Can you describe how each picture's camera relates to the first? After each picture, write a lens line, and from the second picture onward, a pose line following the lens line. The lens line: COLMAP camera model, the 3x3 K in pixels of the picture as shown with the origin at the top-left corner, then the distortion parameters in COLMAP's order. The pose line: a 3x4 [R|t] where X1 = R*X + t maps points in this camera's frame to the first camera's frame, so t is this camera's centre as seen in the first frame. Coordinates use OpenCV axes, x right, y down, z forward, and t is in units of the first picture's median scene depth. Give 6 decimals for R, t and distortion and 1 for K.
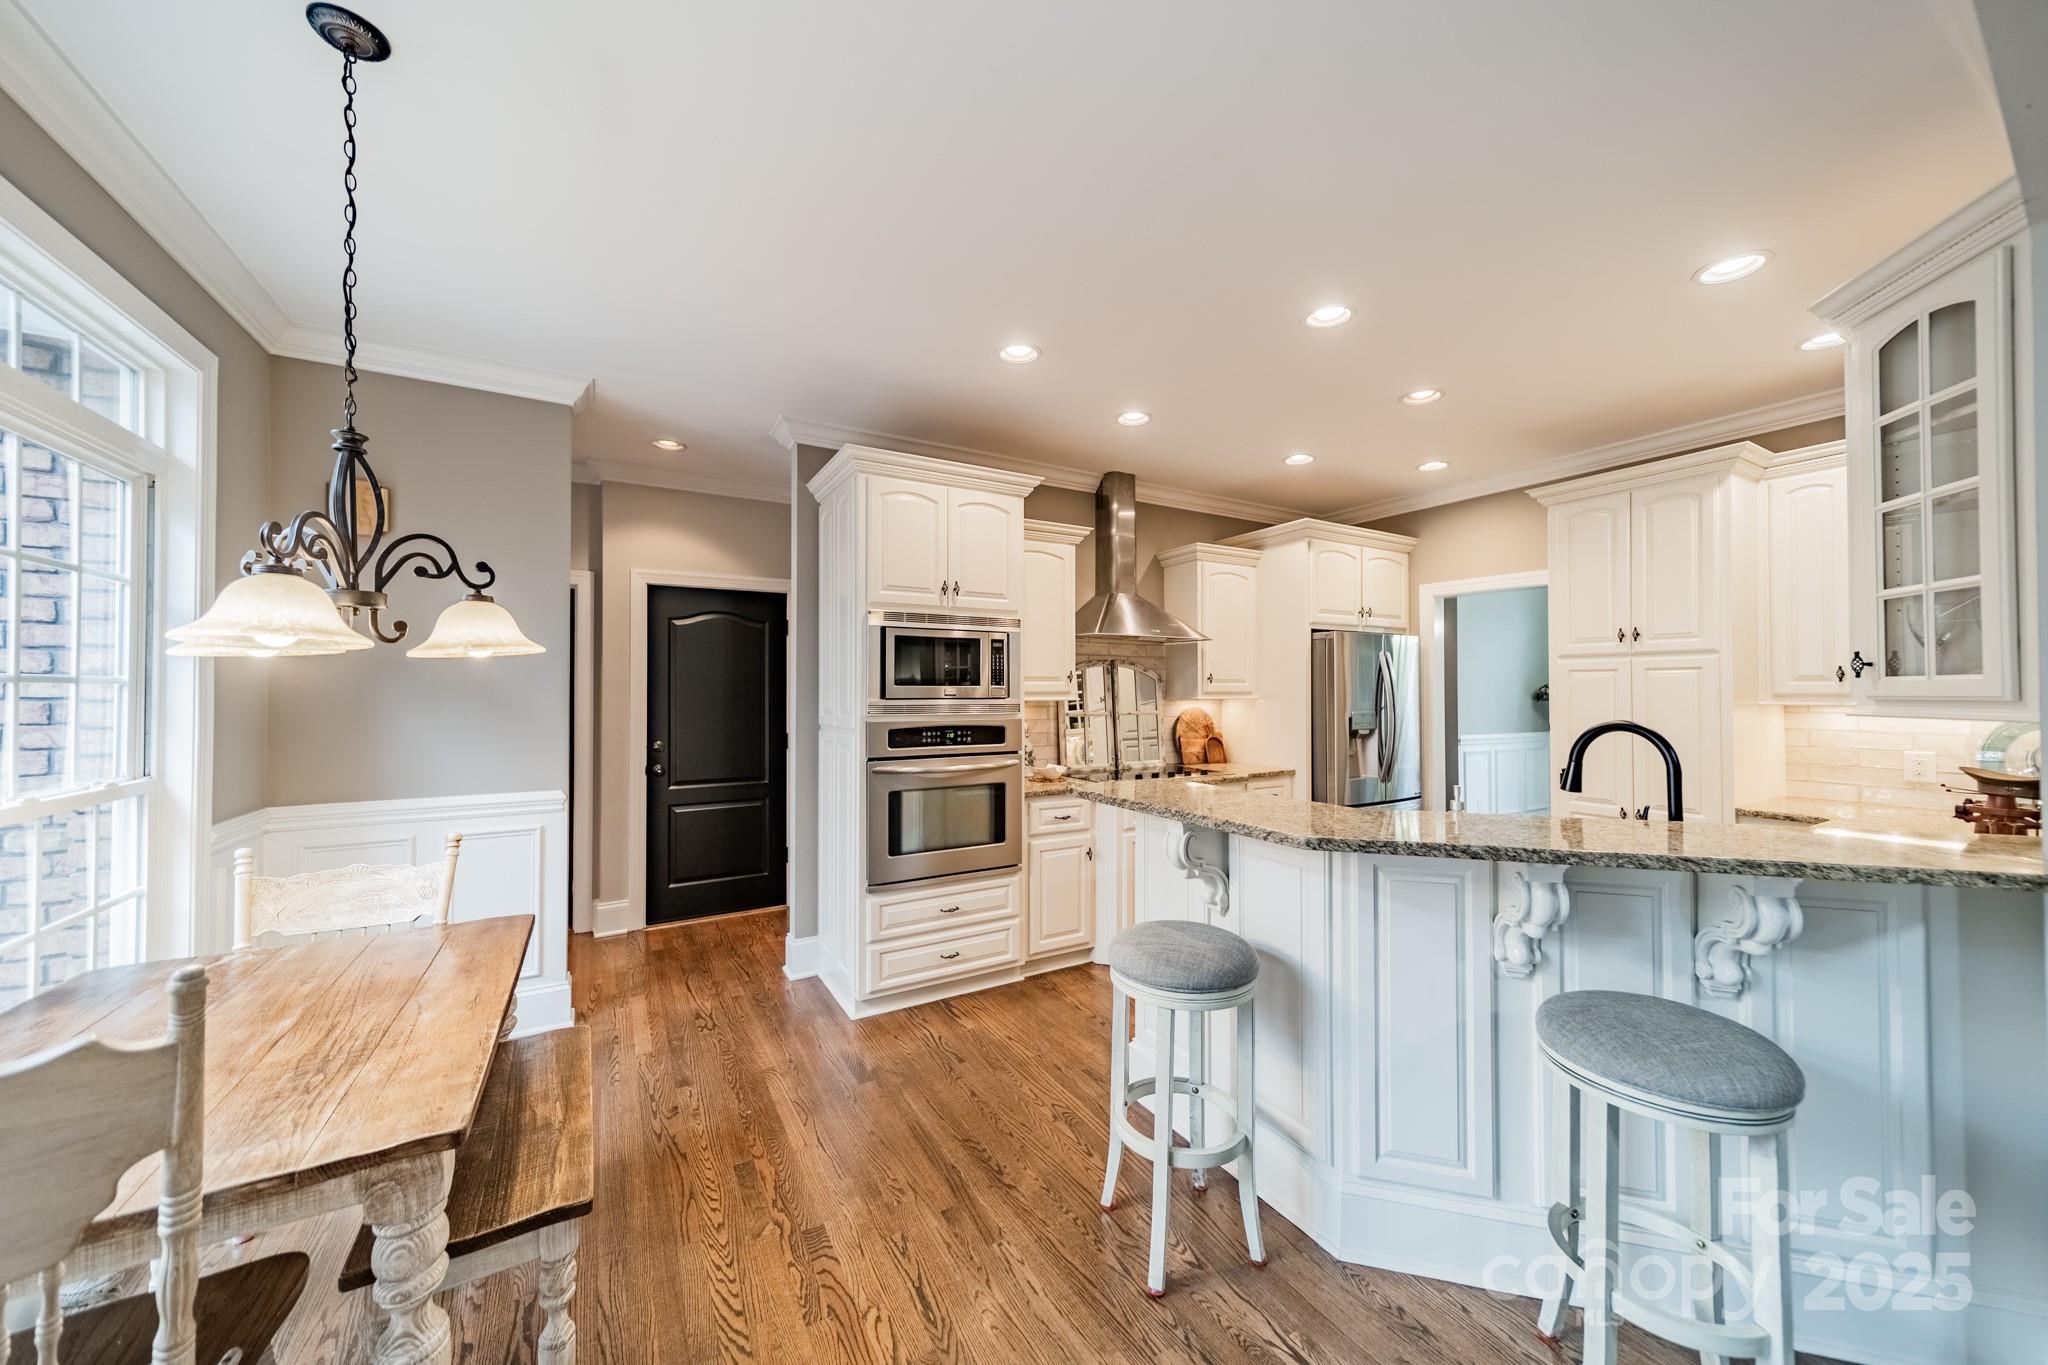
lens RADIAL K [[715.8, 0, 1019.7], [0, 715.8, 683.9], [0, 0, 1]] dist [0.009567, -0.000413]
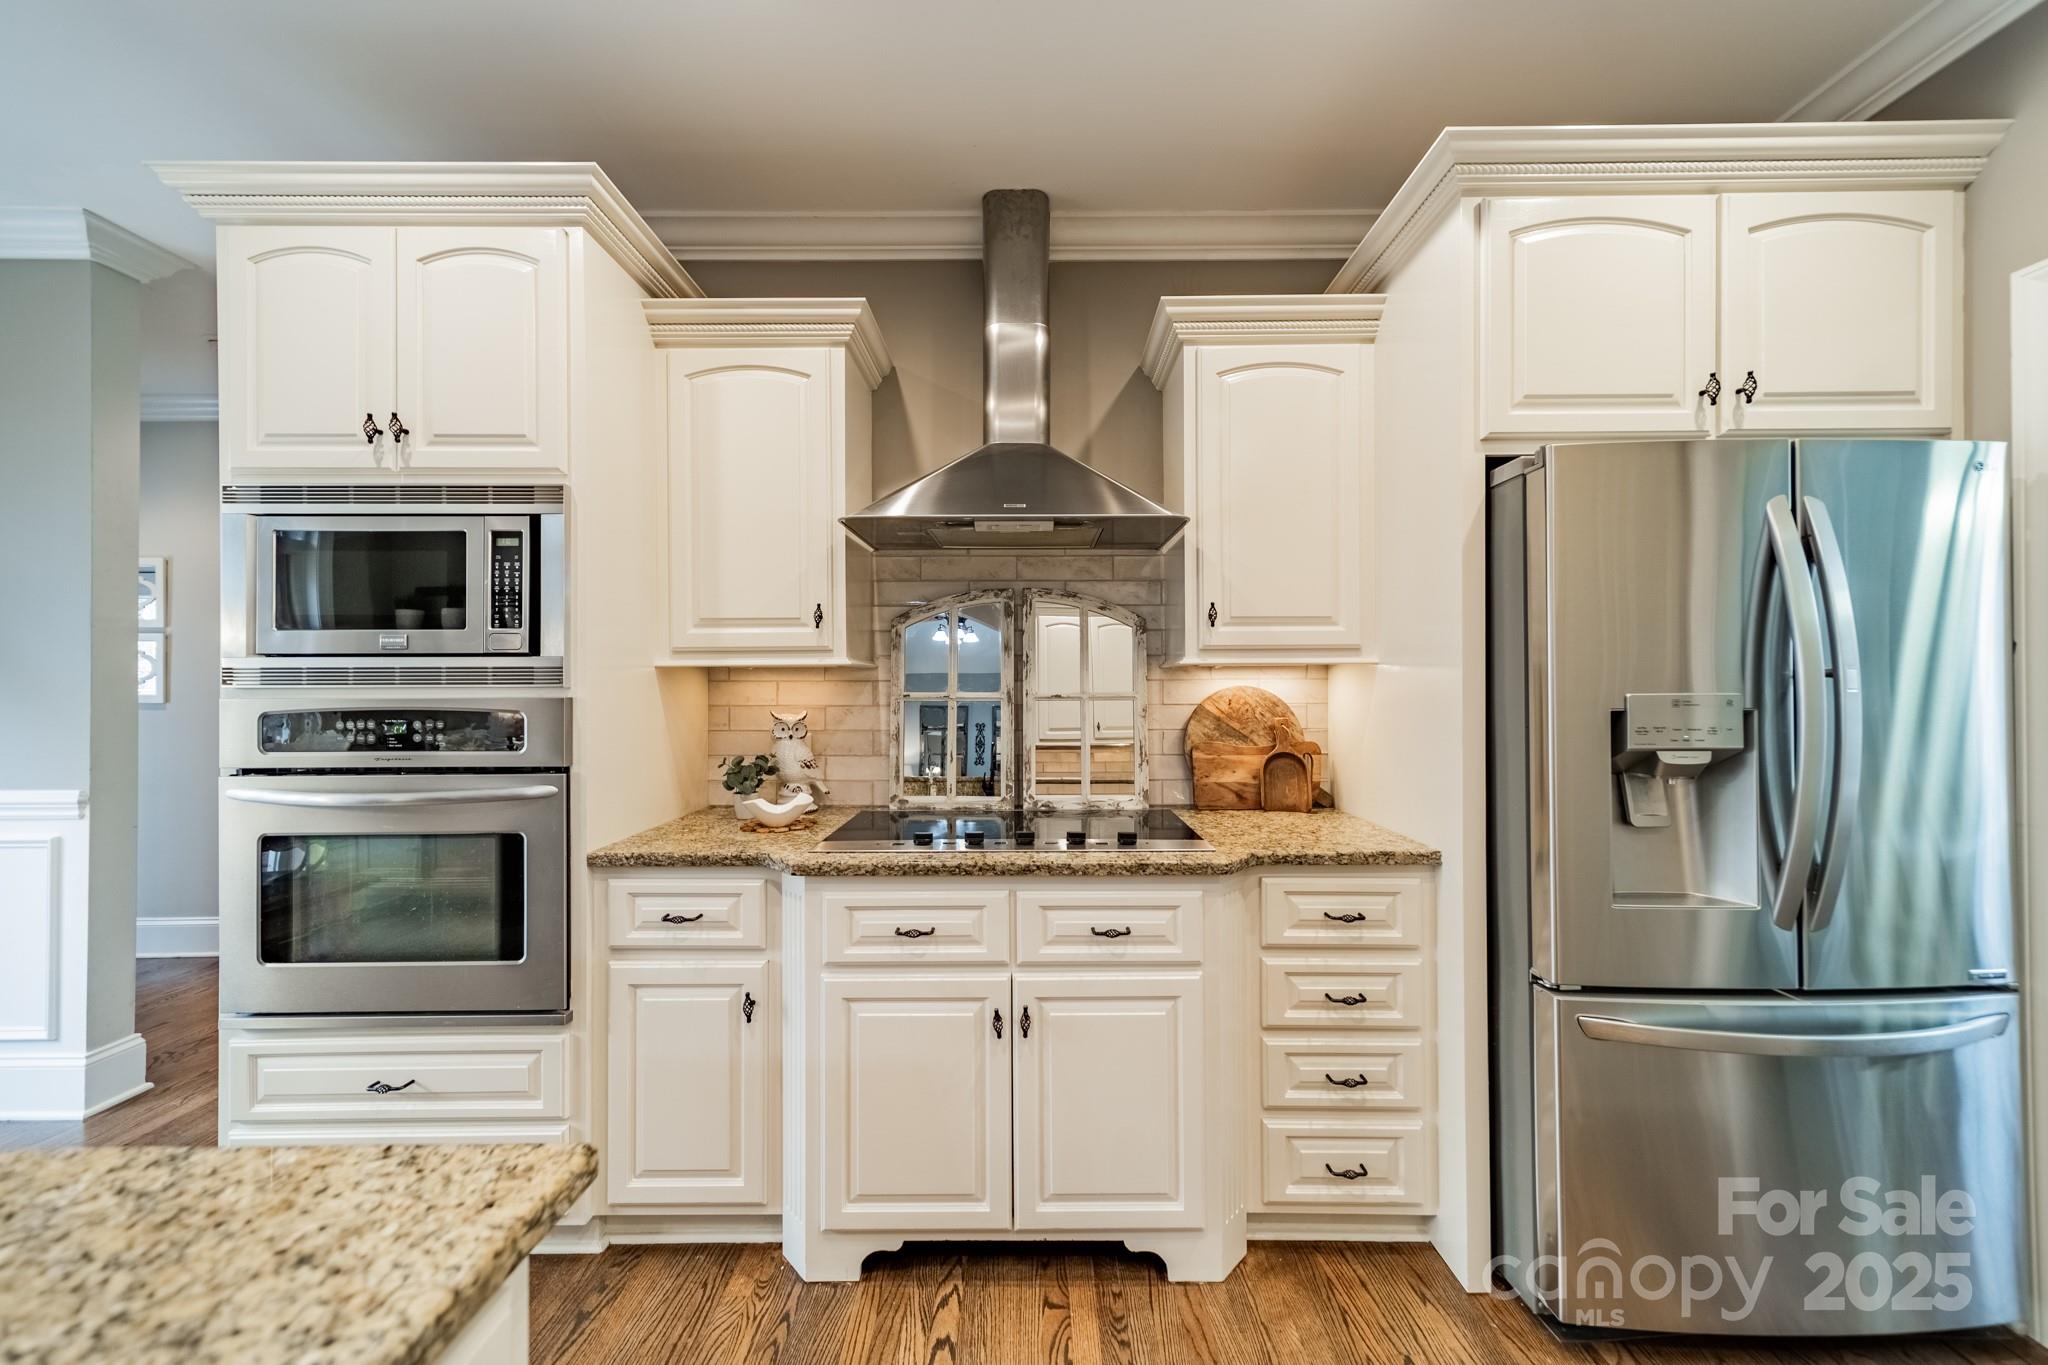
lens RADIAL K [[715.8, 0, 1030.3], [0, 715.8, 681.2], [0, 0, 1]] dist [0.009567, -0.000413]
pose [[0.864030, -0.004721, -0.503419, 0.405230], [0.007582, 0.999965, 0.003637, 0.030833], [0.503384, -0.006960, 0.864035, 0.605631]]
